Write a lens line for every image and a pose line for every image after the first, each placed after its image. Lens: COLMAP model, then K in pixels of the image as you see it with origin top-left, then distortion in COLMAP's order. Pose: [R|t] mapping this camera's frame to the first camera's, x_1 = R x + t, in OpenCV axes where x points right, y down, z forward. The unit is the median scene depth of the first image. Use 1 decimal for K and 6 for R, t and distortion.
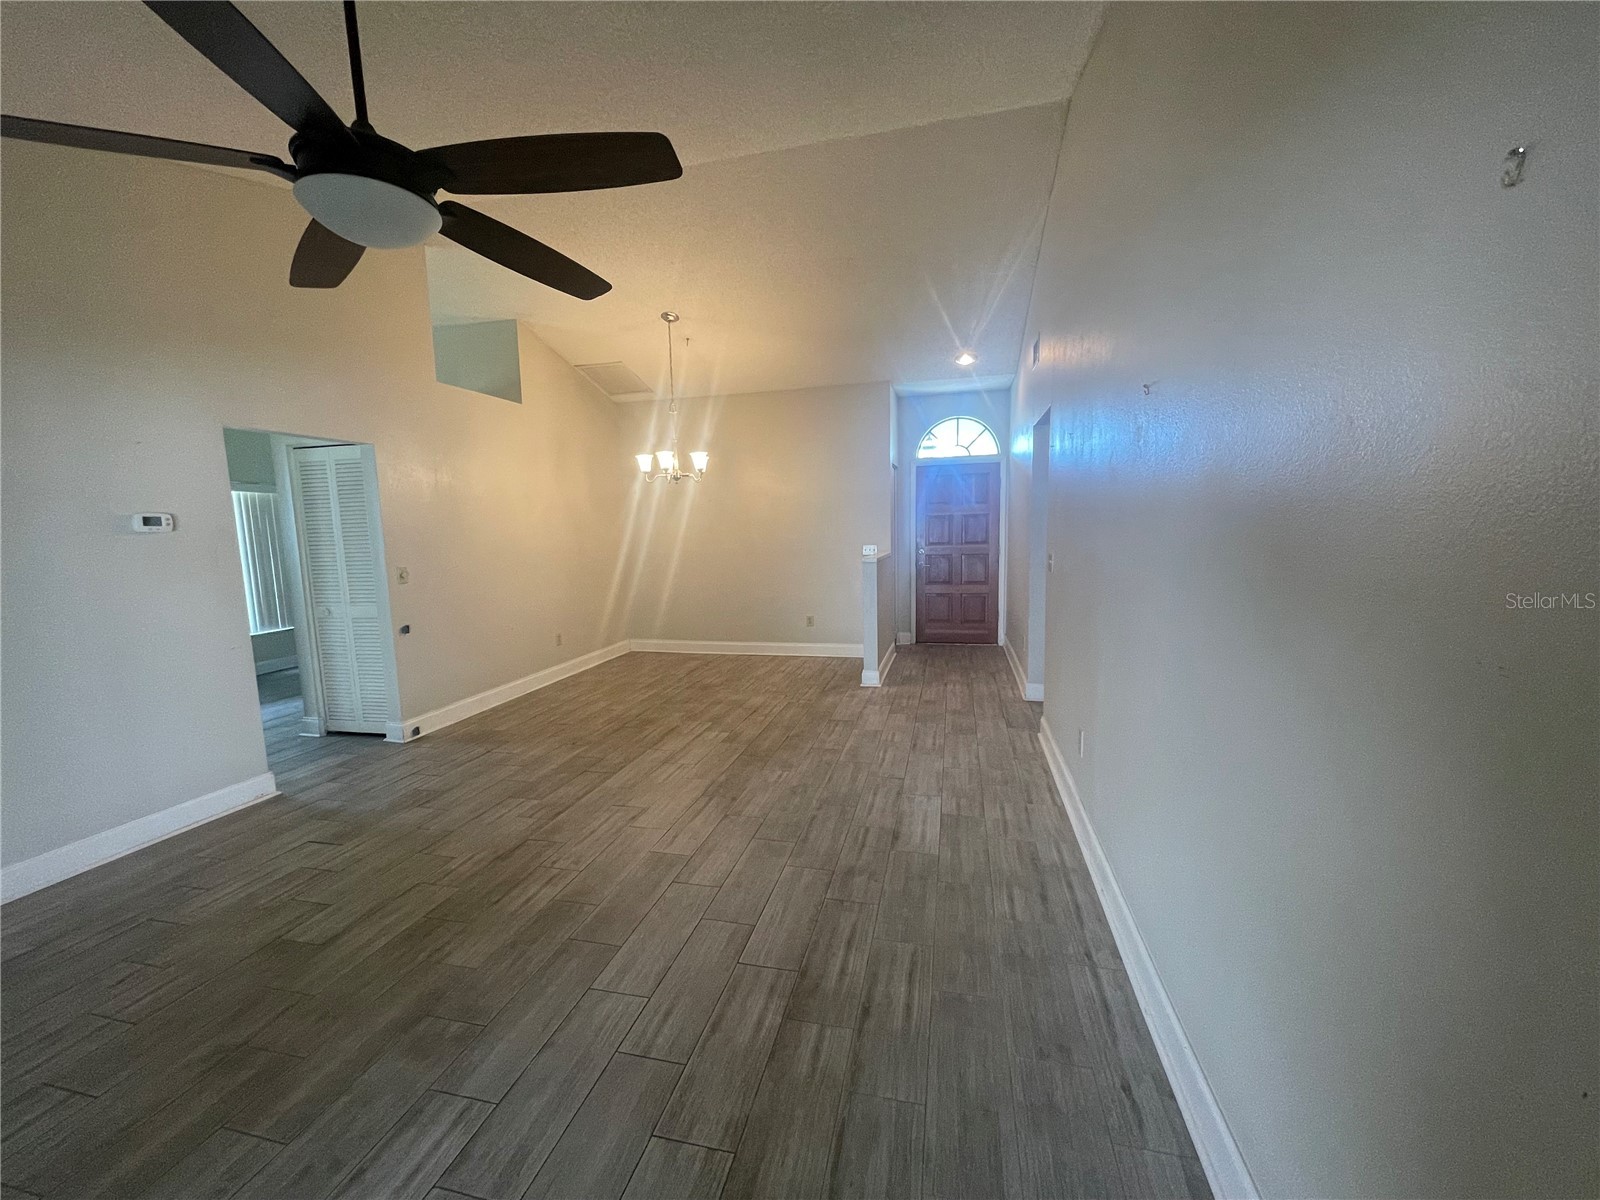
lens RADIAL K [[646.0, 0, 796.1], [0, 646.0, 602.7], [0, 0, 1]] dist [-0.001699, 0.000324]
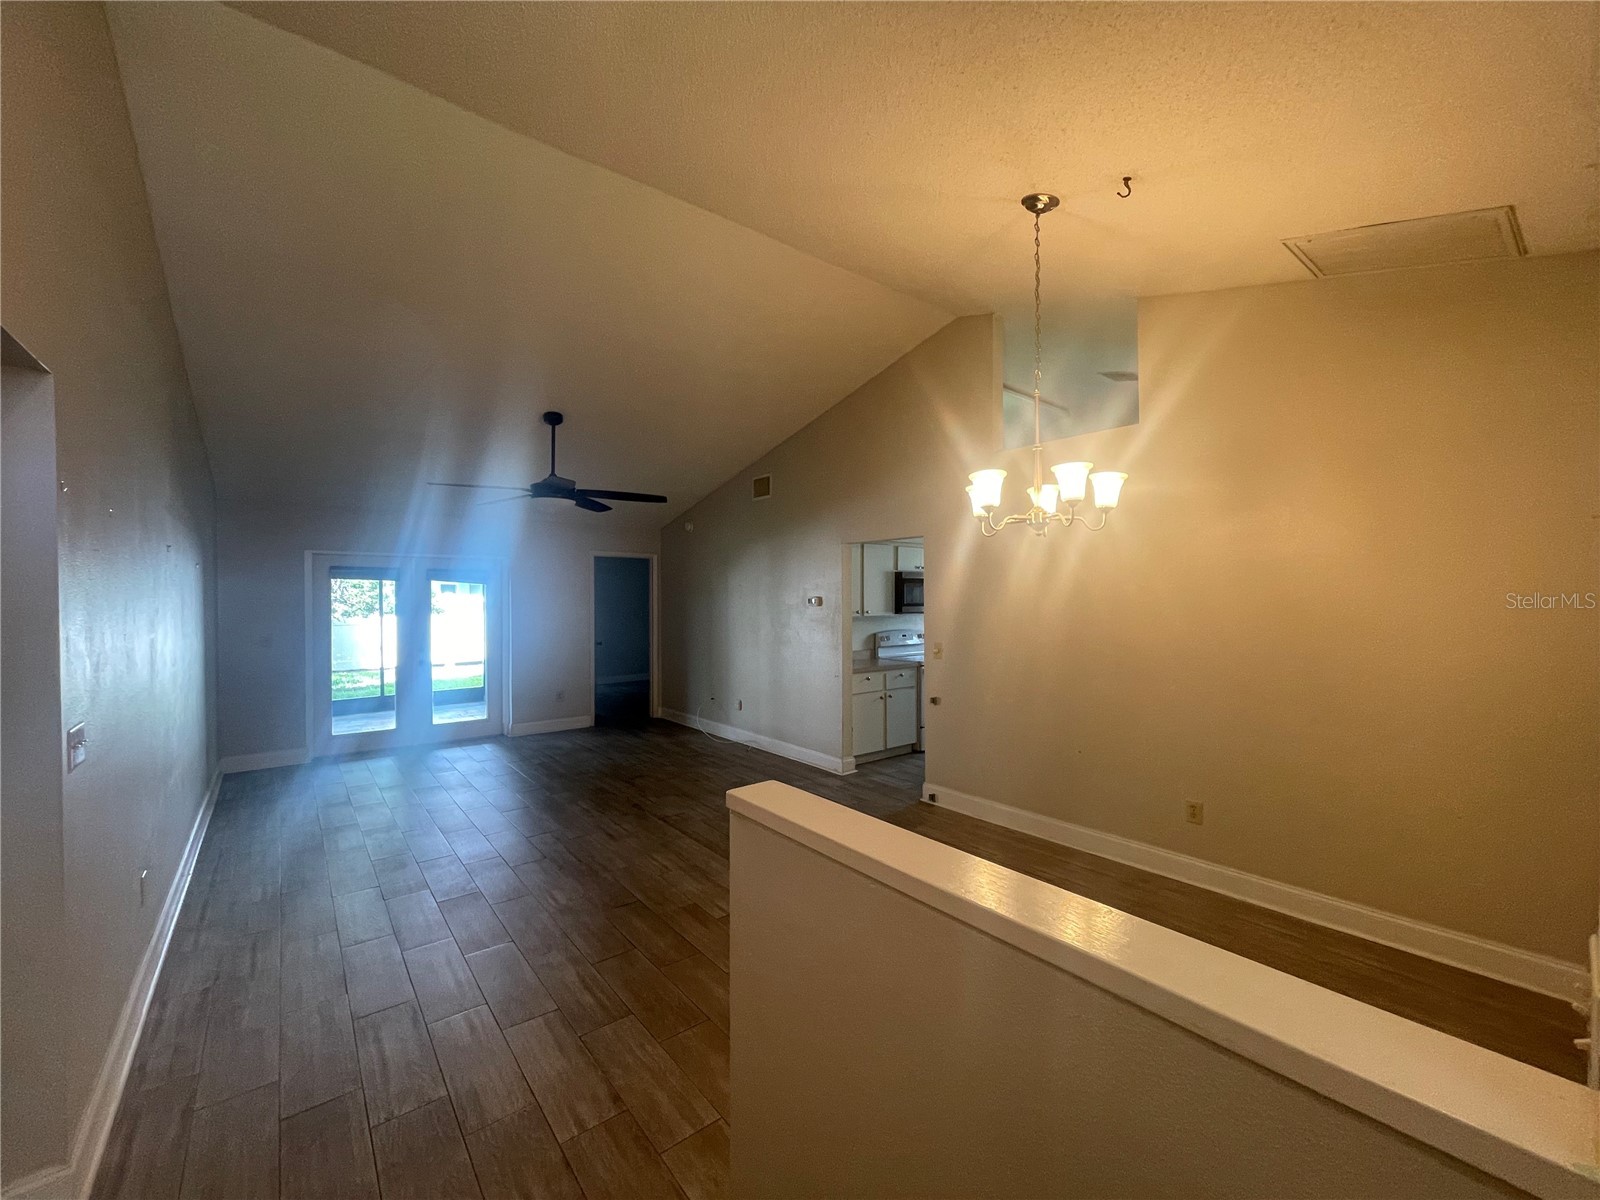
lens RADIAL K [[646.0, 0, 796.1], [0, 646.0, 602.7], [0, 0, 1]] dist [-0.001699, 0.000324]
pose [[-0.612029, 0.035397, -0.790043, 0.483211], [-0.075508, 0.991818, 0.102931, -0.270376], [0.787223, 0.122651, -0.604348, 1.820076]]
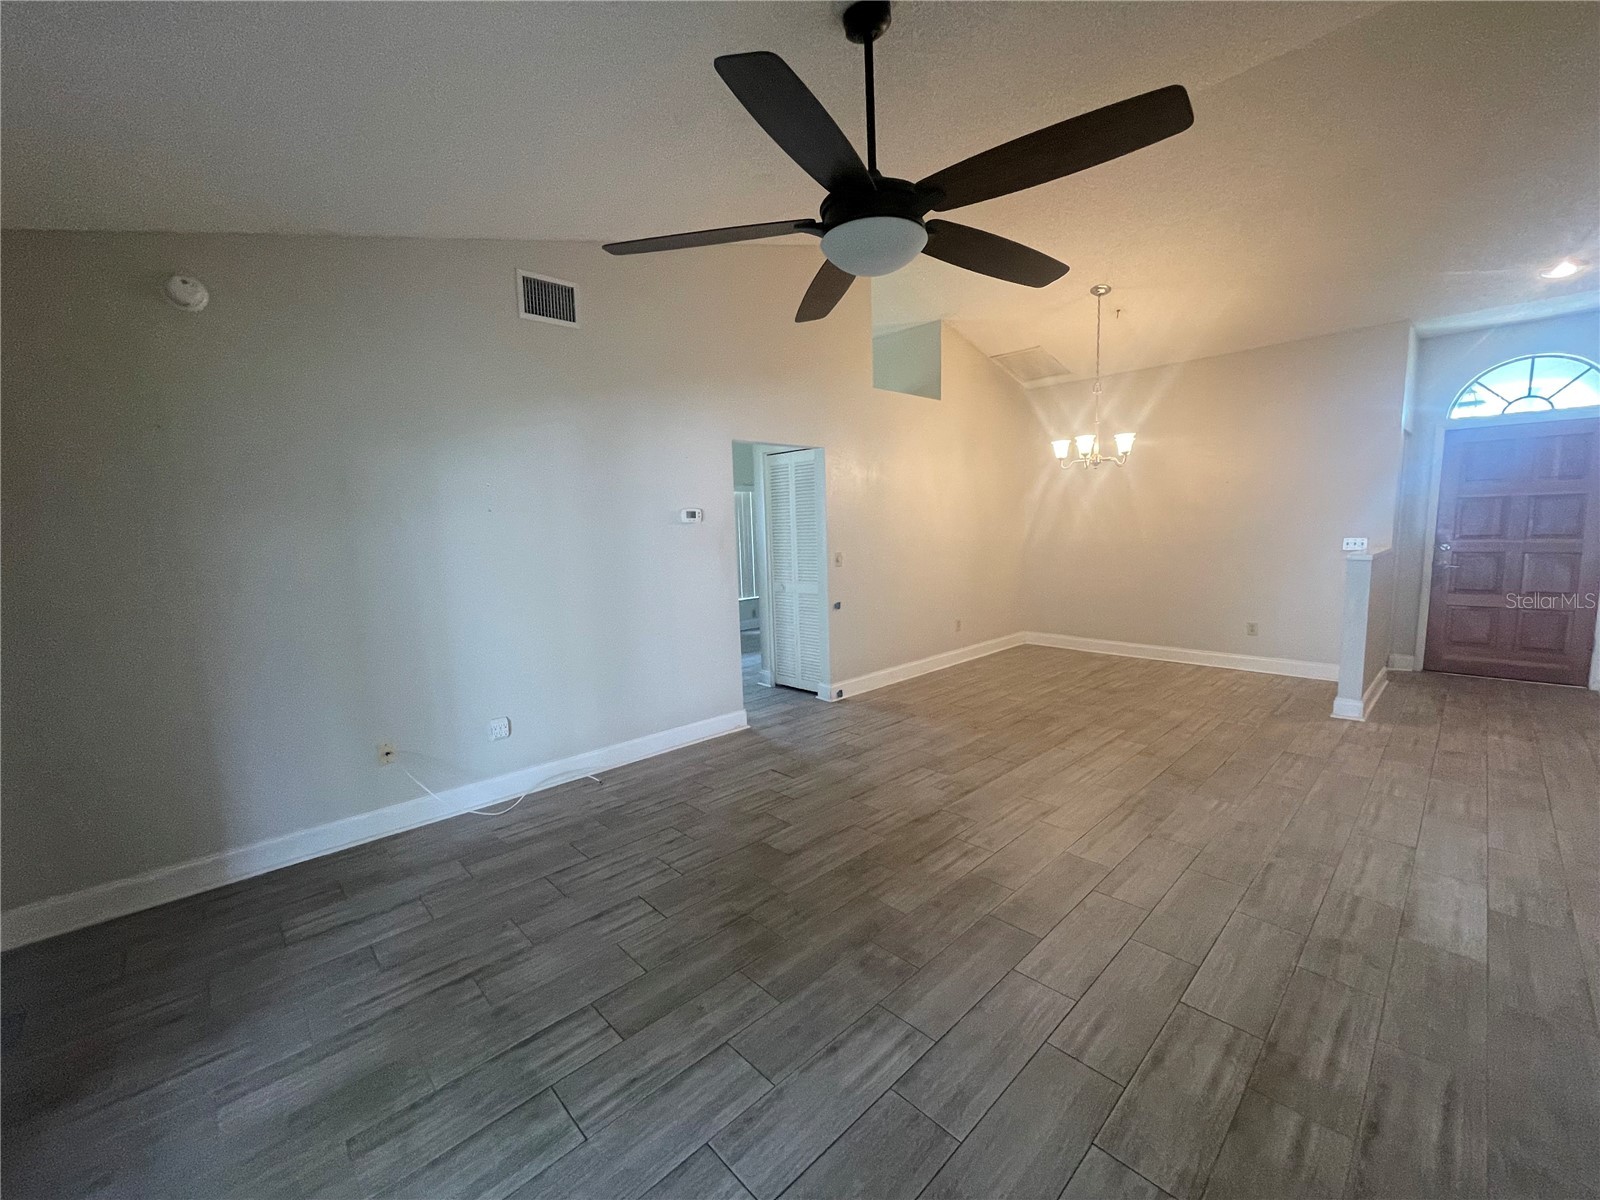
lens RADIAL K [[644.6, 0, 792.4], [0, 644.6, 601.6], [0, 0, 1]] dist [-0.003192, -0.000323]
pose [[0.837992, 0.064193, -0.541894, -0.055837], [-0.056604, 0.997925, 0.030682, 0.003497], [0.542739, 0.004962, 0.839886, -0.026100]]
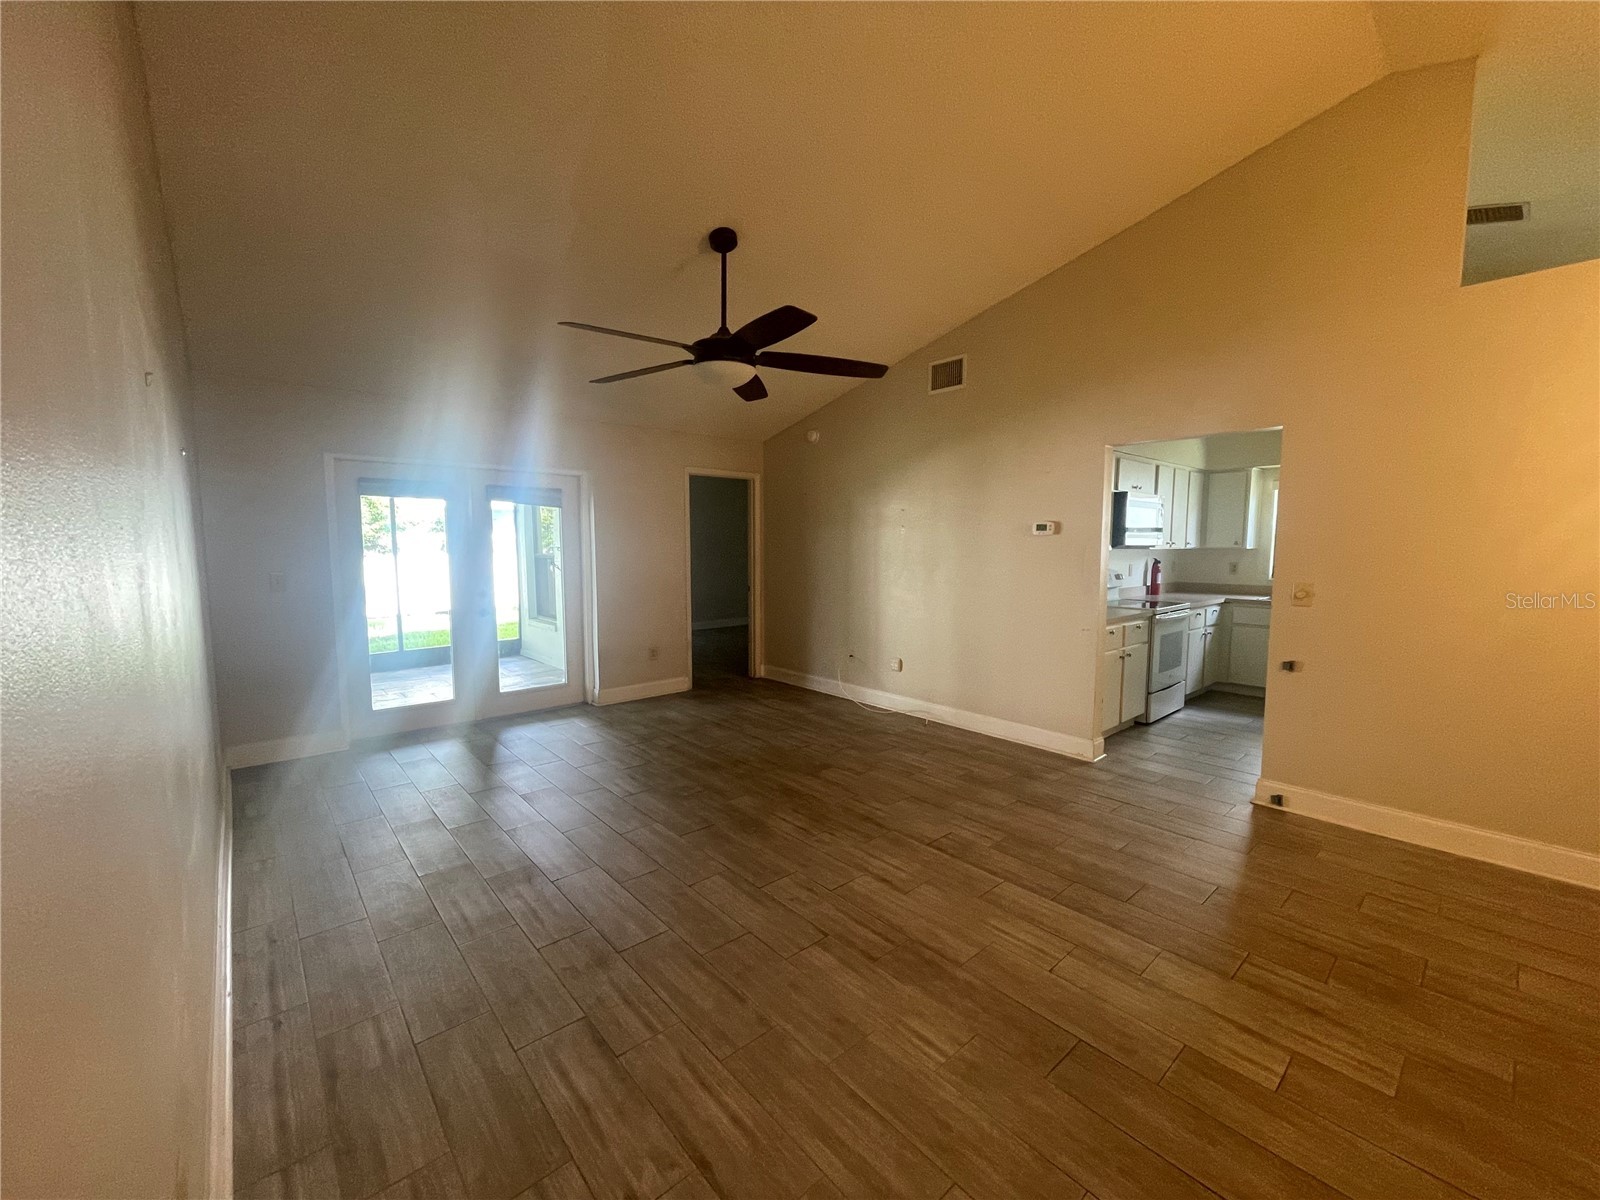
lens RADIAL K [[646.0, 0, 796.1], [0, 646.0, 602.7], [0, 0, 1]] dist [-0.001699, 0.000324]
pose [[-0.577587, 0.101690, -0.809970, 0.416307], [-0.082771, 0.979802, 0.182036, -0.151120], [0.812122, 0.172184, -0.557504, 1.175467]]
